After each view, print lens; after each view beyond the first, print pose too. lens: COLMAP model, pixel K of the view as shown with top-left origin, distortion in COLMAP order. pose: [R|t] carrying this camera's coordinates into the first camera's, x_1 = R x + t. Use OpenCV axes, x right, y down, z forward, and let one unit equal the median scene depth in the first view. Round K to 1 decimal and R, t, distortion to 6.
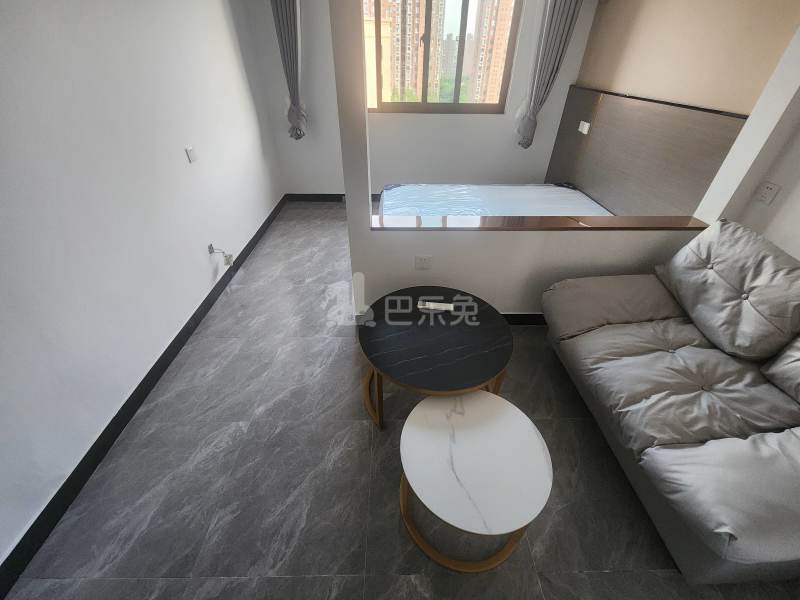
lens RADIAL K [[328.8, 0, 399.8], [0, 328.8, 300.1], [0, 0, 1]] dist [-0.000537, -0.001122]
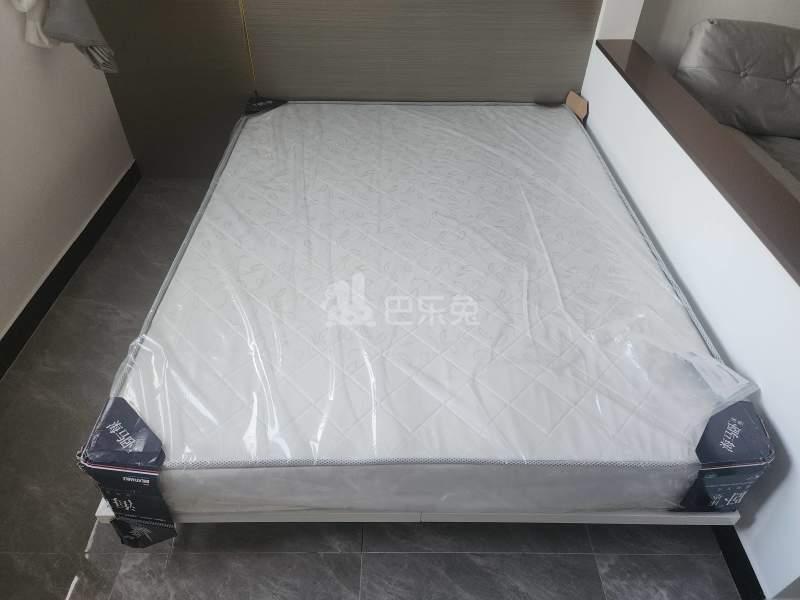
lens RADIAL K [[530.2, 0, 382.6], [0, 530.2, 286.8], [0, 0, 1]] dist [0.023512, -0.010115]
pose [[-0.001560, -0.660650, 0.750693, -0.403939], [0.575721, 0.613208, 0.540852, -0.924759], [-0.817645, 0.433034, 0.379393, 1.294413]]
